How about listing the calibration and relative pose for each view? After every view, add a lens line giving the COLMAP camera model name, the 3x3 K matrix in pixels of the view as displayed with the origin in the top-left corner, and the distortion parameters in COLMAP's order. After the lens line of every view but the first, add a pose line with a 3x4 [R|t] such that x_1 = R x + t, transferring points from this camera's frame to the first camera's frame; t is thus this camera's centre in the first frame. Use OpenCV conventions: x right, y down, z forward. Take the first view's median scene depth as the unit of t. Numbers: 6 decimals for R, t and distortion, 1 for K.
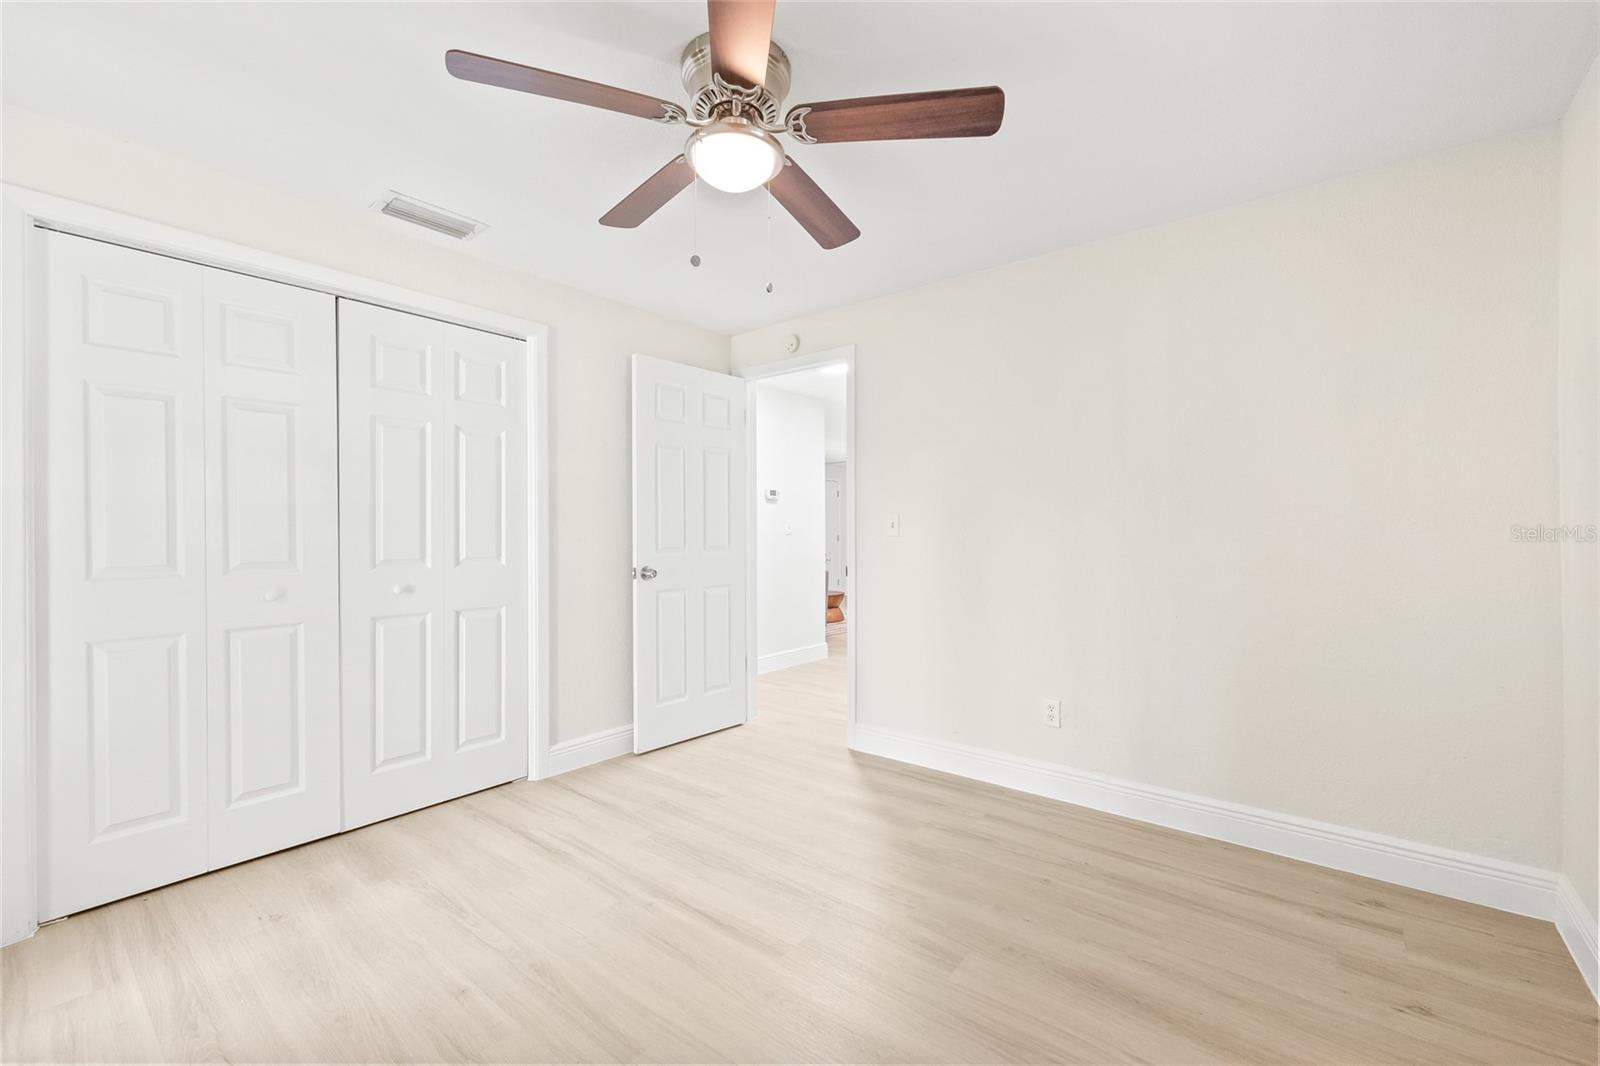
lens RADIAL K [[667.6, 0, 796.0], [0, 667.6, 528.6], [0, 0, 1]] dist [-0.000765, -0.000109]
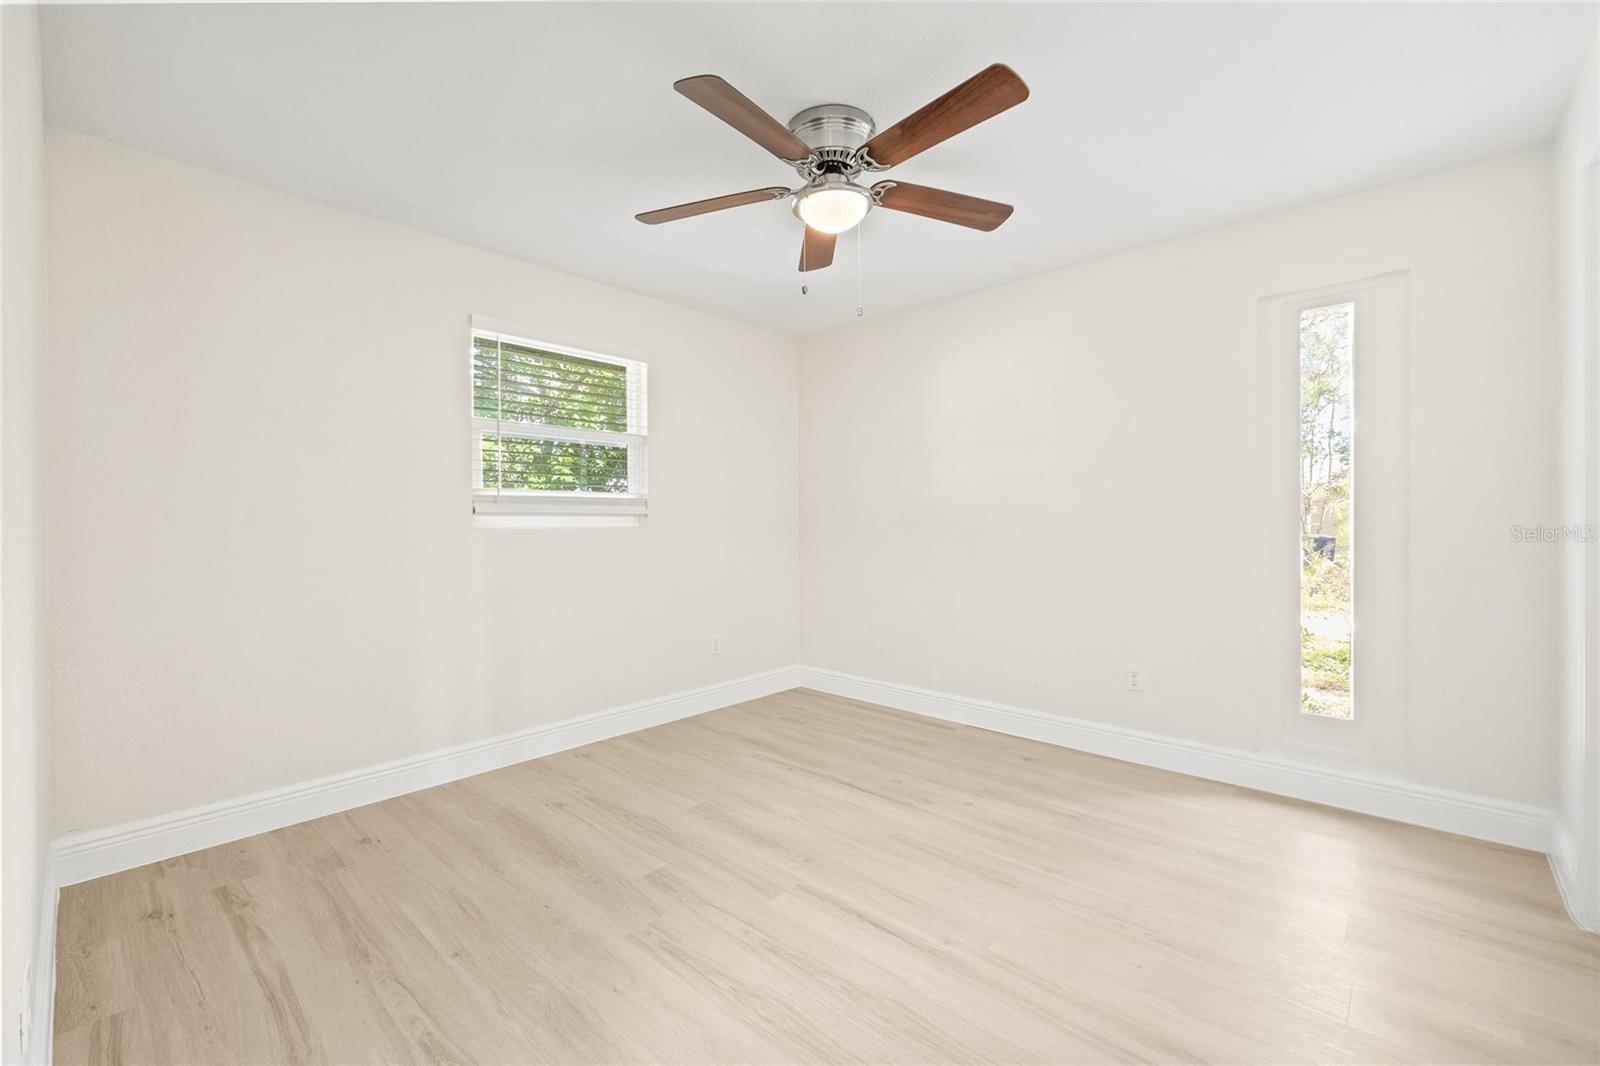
lens RADIAL K [[667.6, 0, 796.0], [0, 667.6, 528.6], [0, 0, 1]] dist [-0.000765, -0.000109]
pose [[-0.998128, 0.000445, 0.061160, -0.084660], [0.000675, 0.999993, 0.003732, 0.028226], [-0.061158, 0.003766, -0.998121, 2.070638]]
